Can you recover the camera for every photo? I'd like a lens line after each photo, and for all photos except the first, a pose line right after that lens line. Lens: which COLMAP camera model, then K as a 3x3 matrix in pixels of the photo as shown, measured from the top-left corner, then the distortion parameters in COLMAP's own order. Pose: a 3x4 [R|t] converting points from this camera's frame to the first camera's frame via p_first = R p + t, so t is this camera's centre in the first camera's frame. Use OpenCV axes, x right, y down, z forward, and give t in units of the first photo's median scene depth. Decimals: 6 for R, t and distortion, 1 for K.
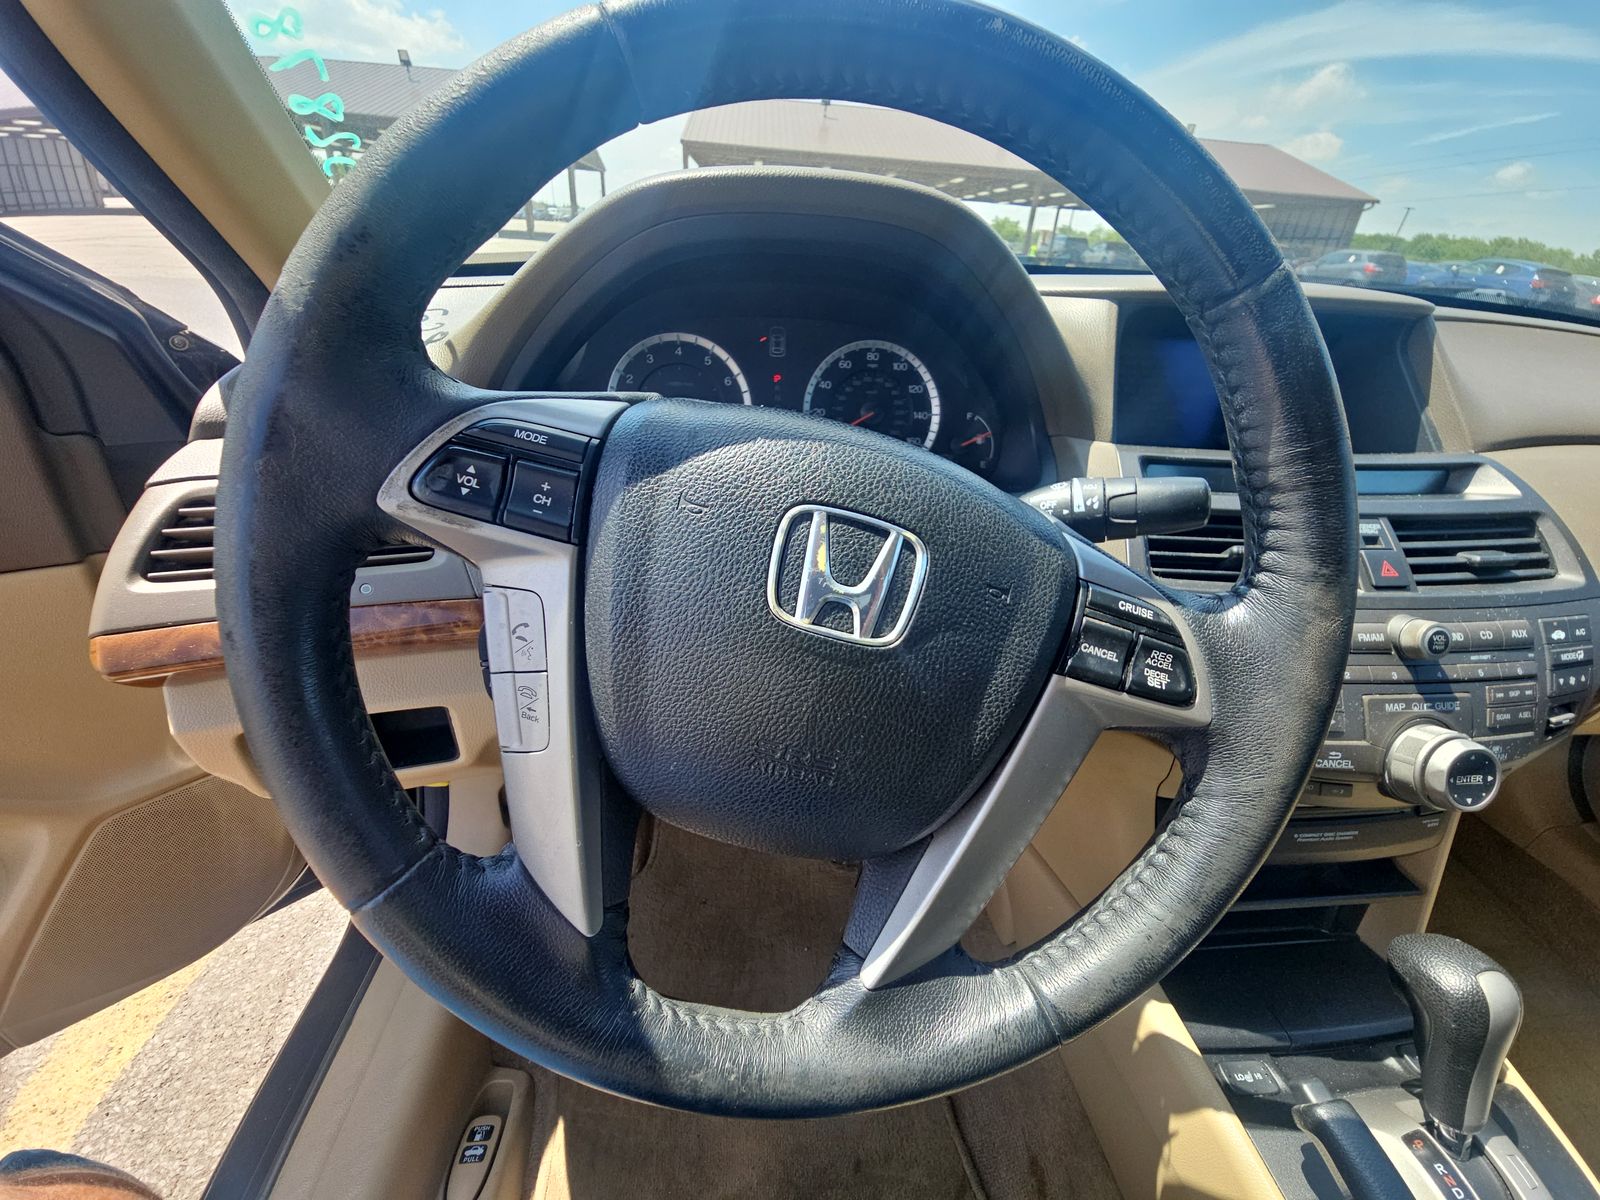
lens RADIAL K [[660.0, 0, 800.0], [0, 660.0, 600.0], [0, 0, 1]] dist [0.018407, -0.017388]
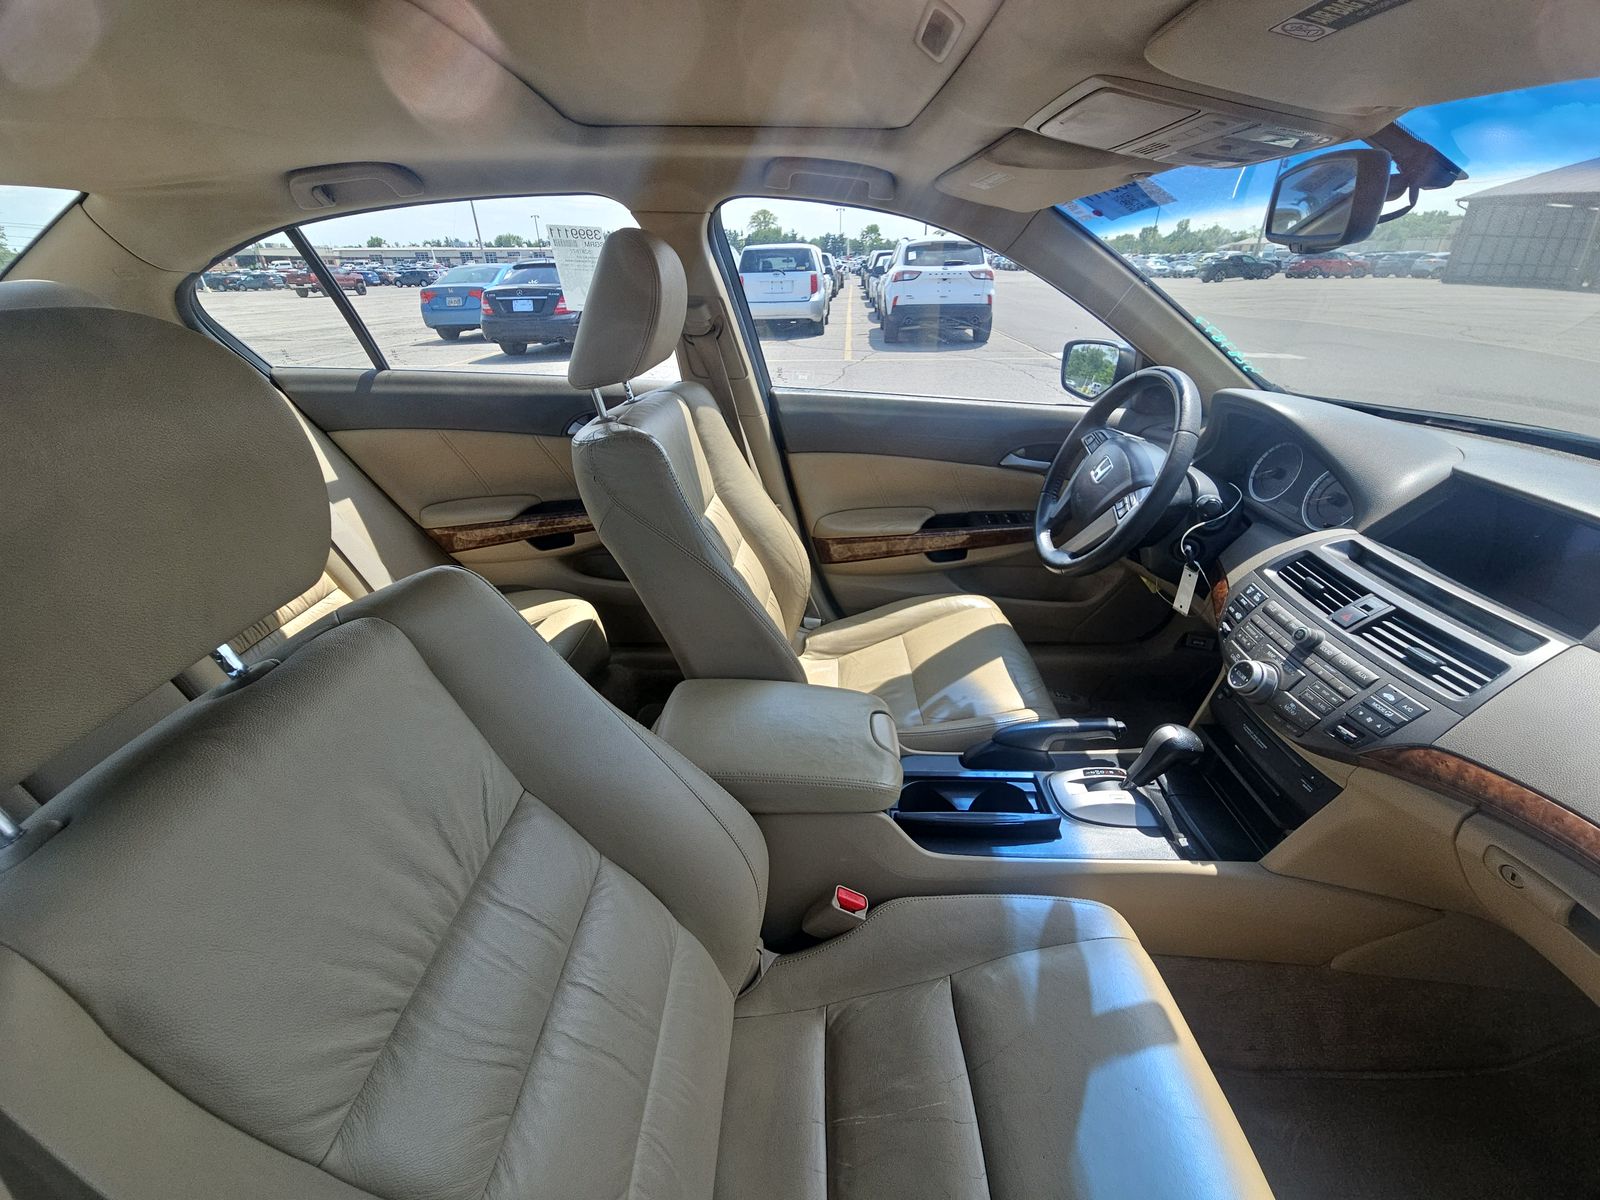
lens RADIAL K [[641.6, 0, 800.0], [0, 641.6, 600.0], [0, 0, 1]] dist [0.000538, 0.000077]
pose [[-0.098753, 0.424399, -0.900074, 2.716187], [-0.475561, 0.774395, 0.417317, -0.106592], [0.874122, 0.469252, 0.125354, -0.619952]]
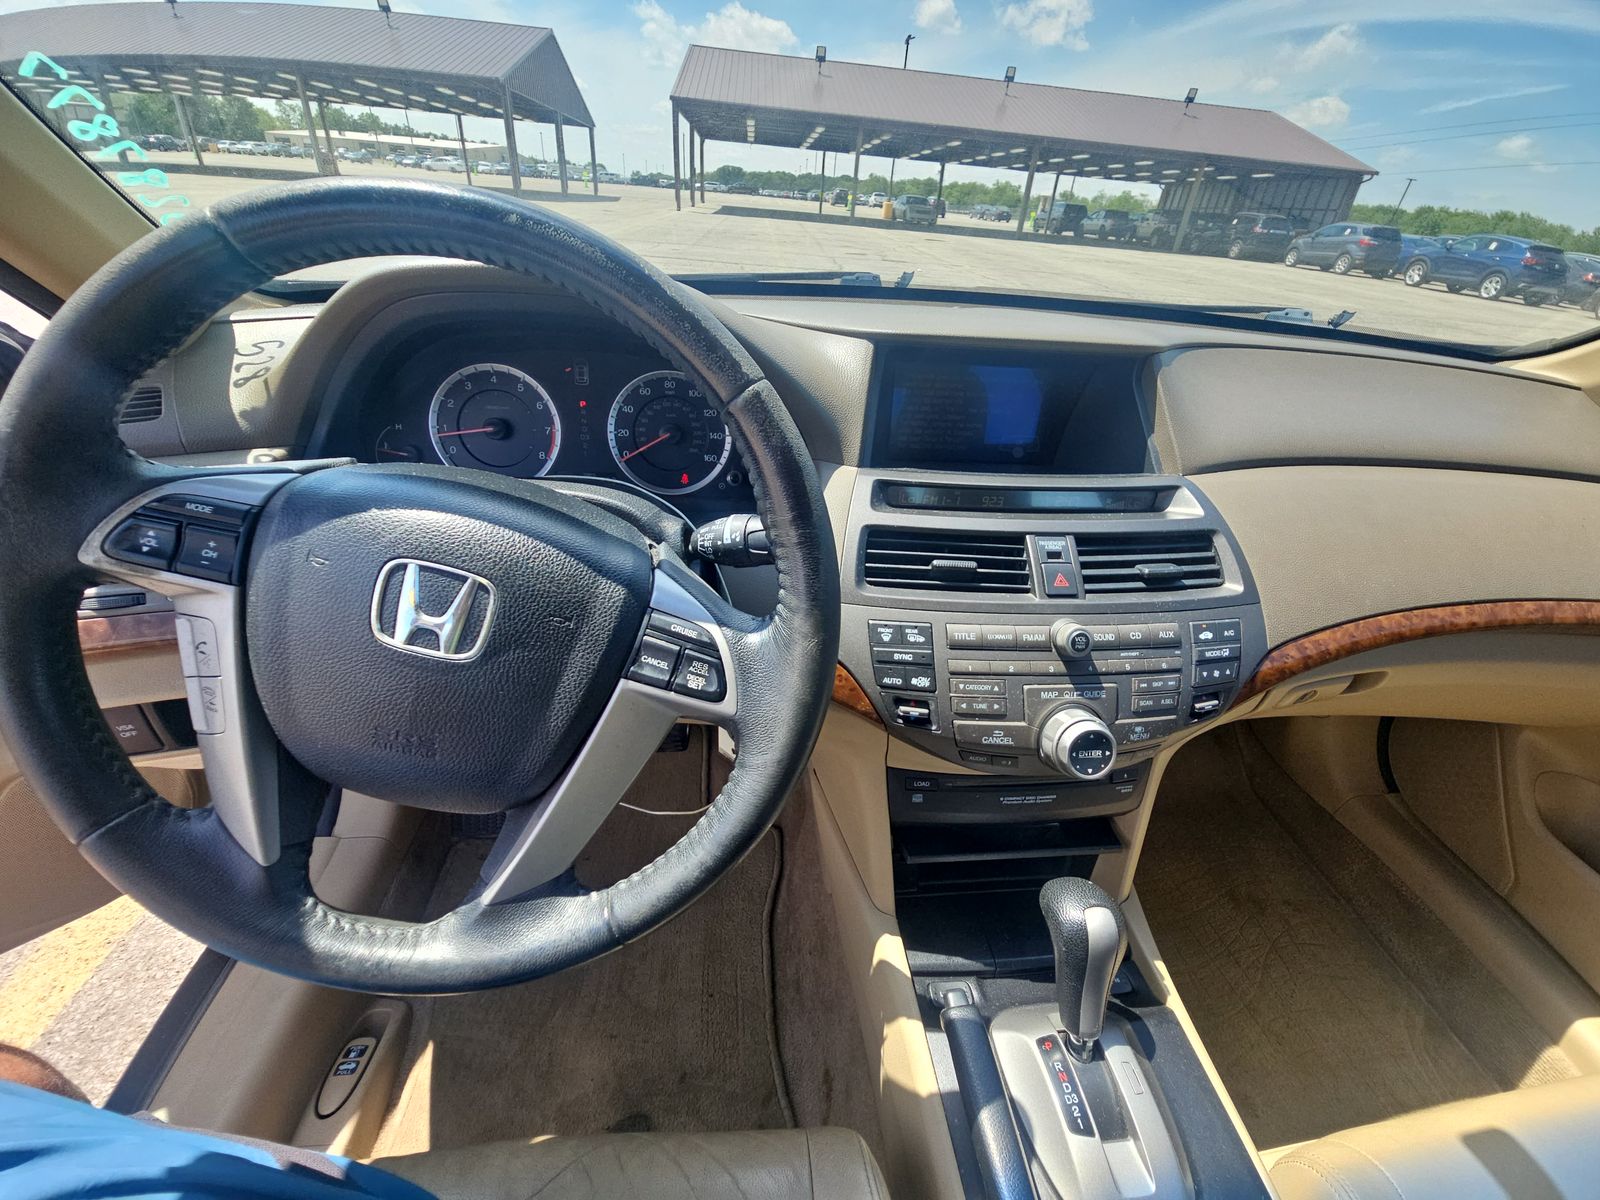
lens RADIAL K [[656.5, 0, 800.7], [0, 656.5, 598.0], [0, 0, 1]] dist [0.016766, -0.016669]
pose [[0.999826, 0.006505, 0.017469, 0.403759], [-0.007223, 0.999118, 0.041354, -0.061521], [-0.017185, -0.041473, 0.998992, -0.194061]]
